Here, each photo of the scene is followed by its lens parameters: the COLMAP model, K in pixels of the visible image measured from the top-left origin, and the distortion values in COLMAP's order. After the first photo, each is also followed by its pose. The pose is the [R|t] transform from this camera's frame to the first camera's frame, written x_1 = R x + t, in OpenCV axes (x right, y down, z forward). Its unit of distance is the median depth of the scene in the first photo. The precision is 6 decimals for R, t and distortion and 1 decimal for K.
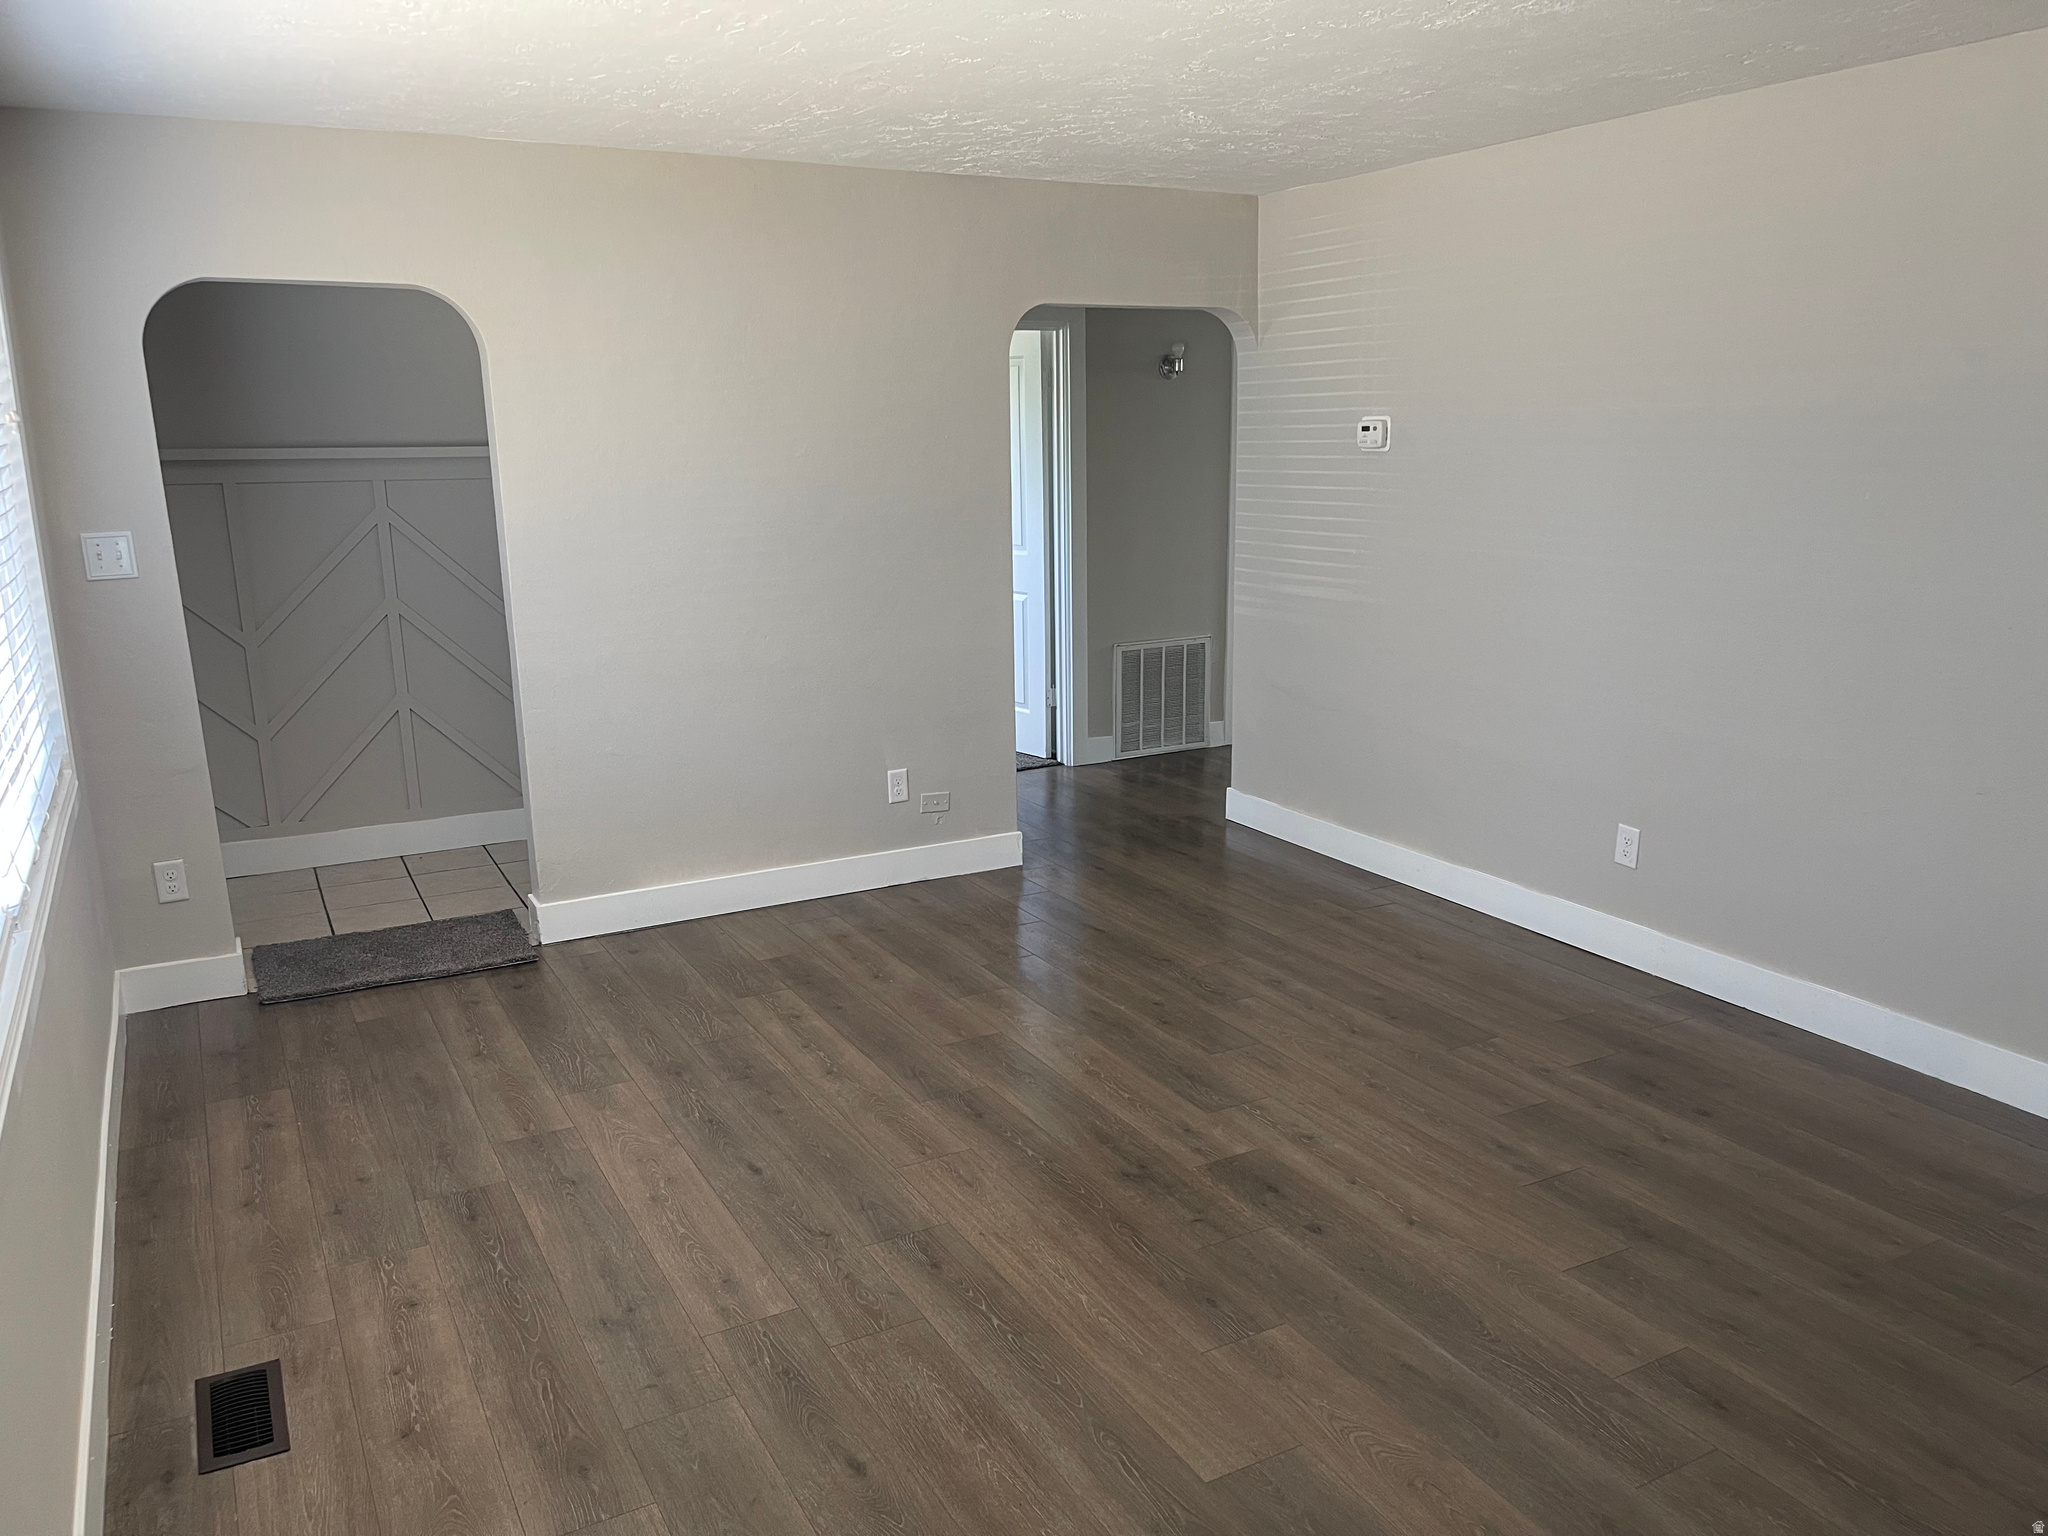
lens RADIAL K [[1538.5, 0, 1024.5], [0, 1538.5, 766.5], [0, 0, 1]] dist [0.063178, -0.016955]
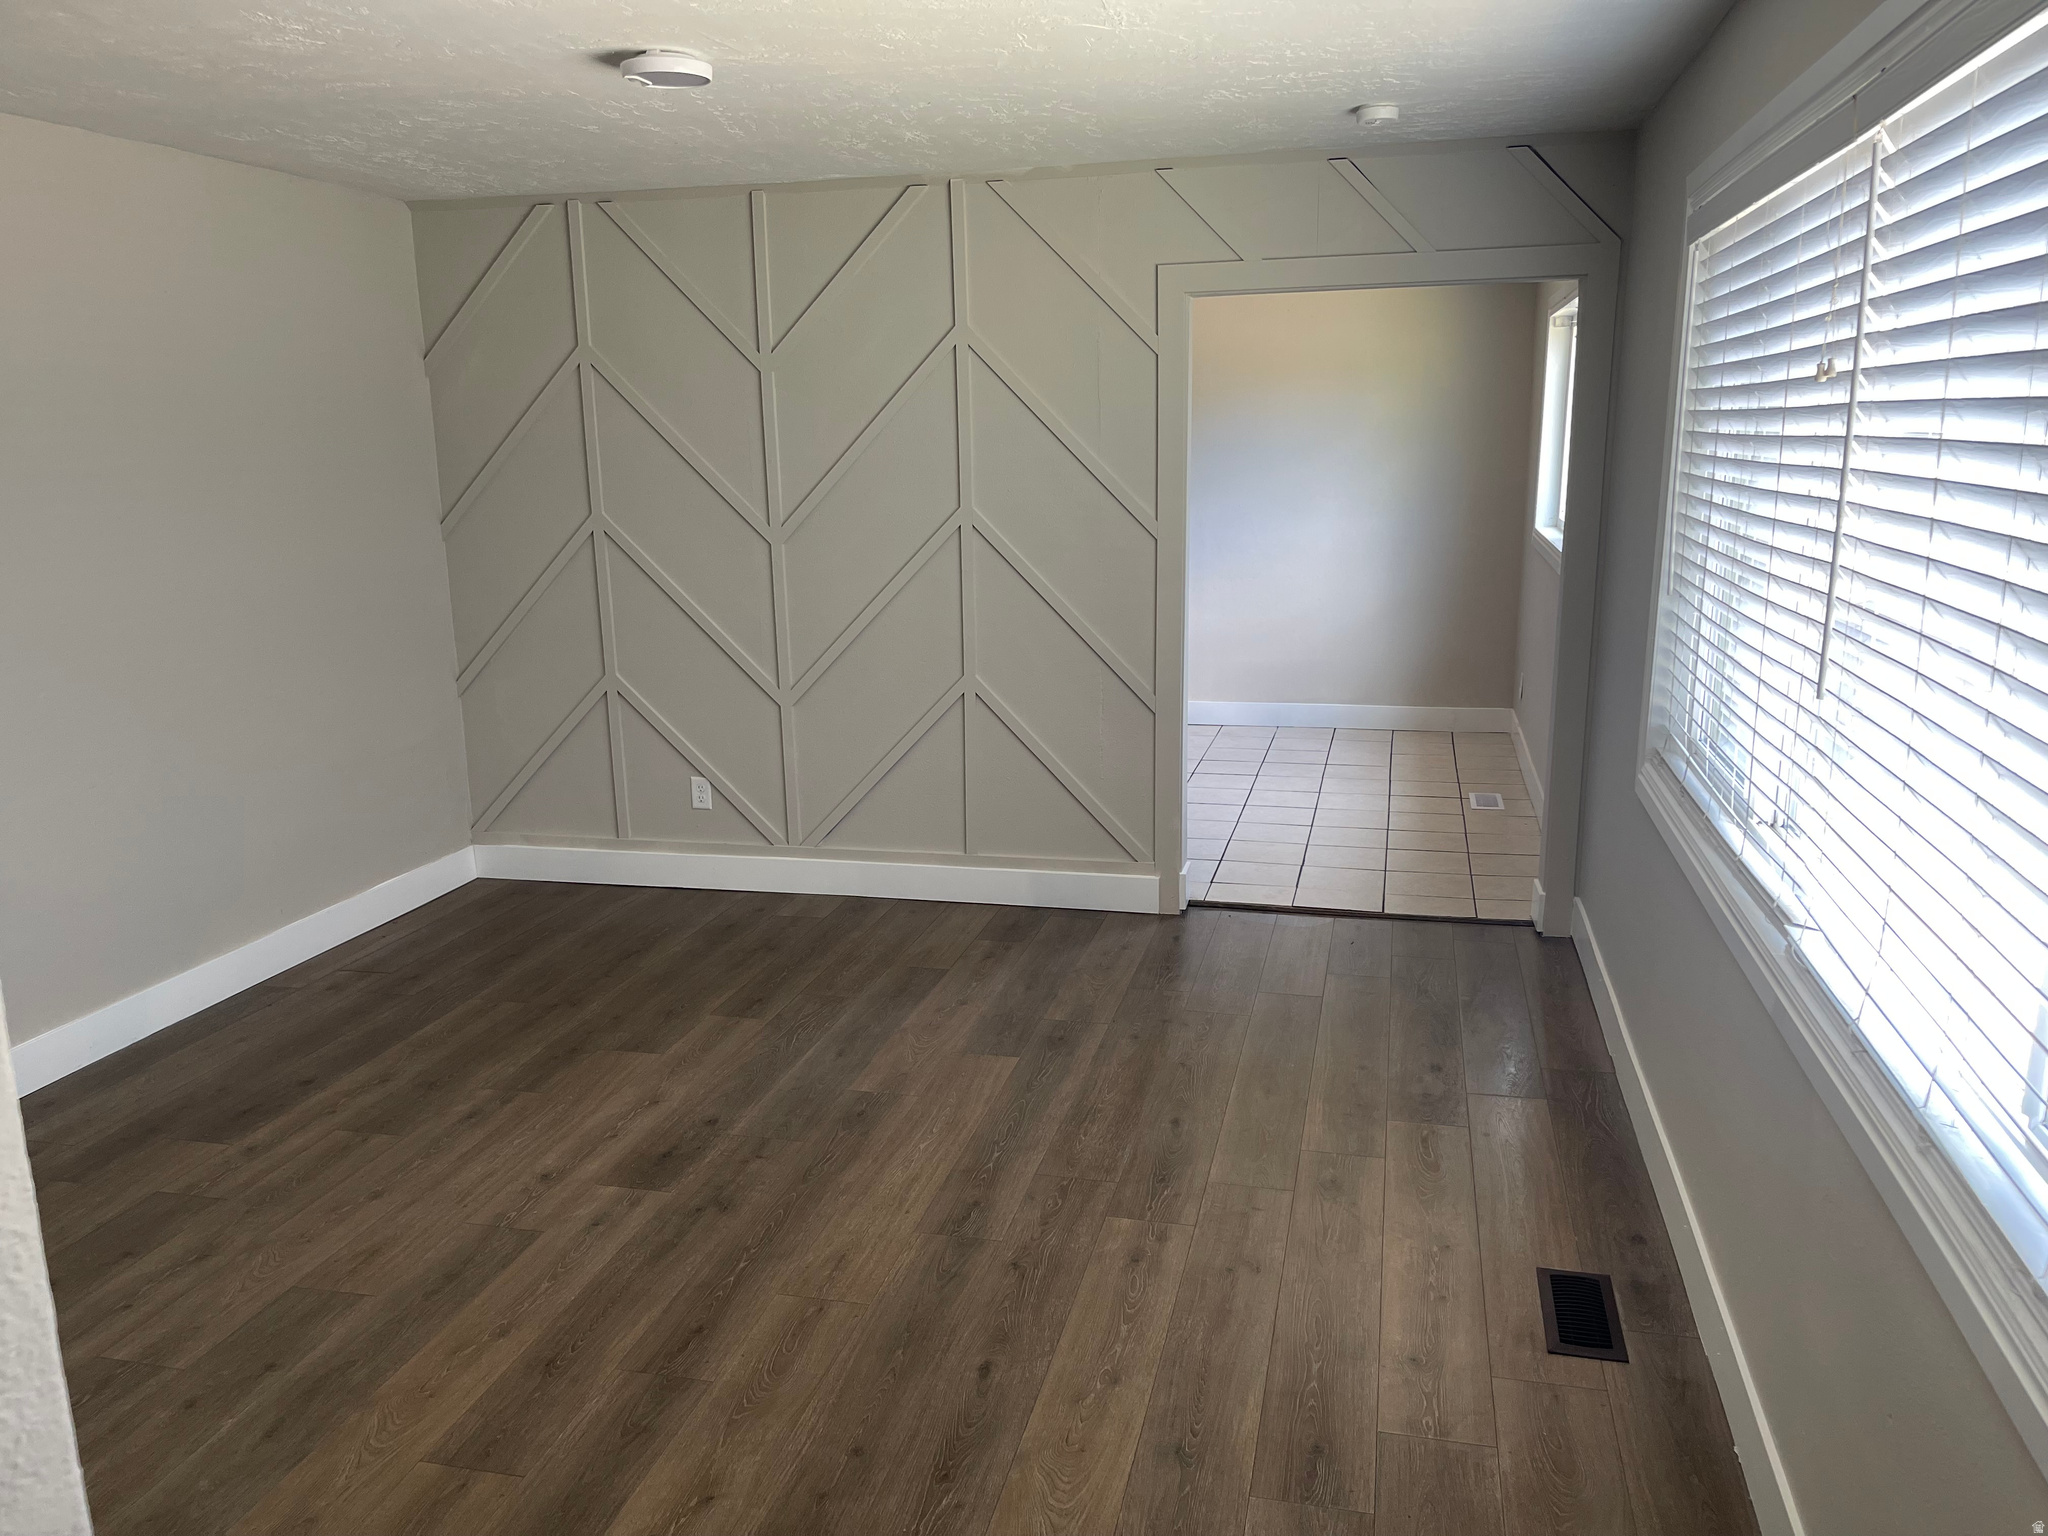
lens RADIAL K [[1538.5, 0, 1023.6], [0, 1538.5, 772.2], [0, 0, 1]] dist [0.063178, -0.016955]
pose [[-0.736530, -0.121125, 0.665471, -0.756877], [0.175007, 0.916211, 0.360457, -0.337274], [-0.653372, 0.381950, -0.653620, 1.545522]]
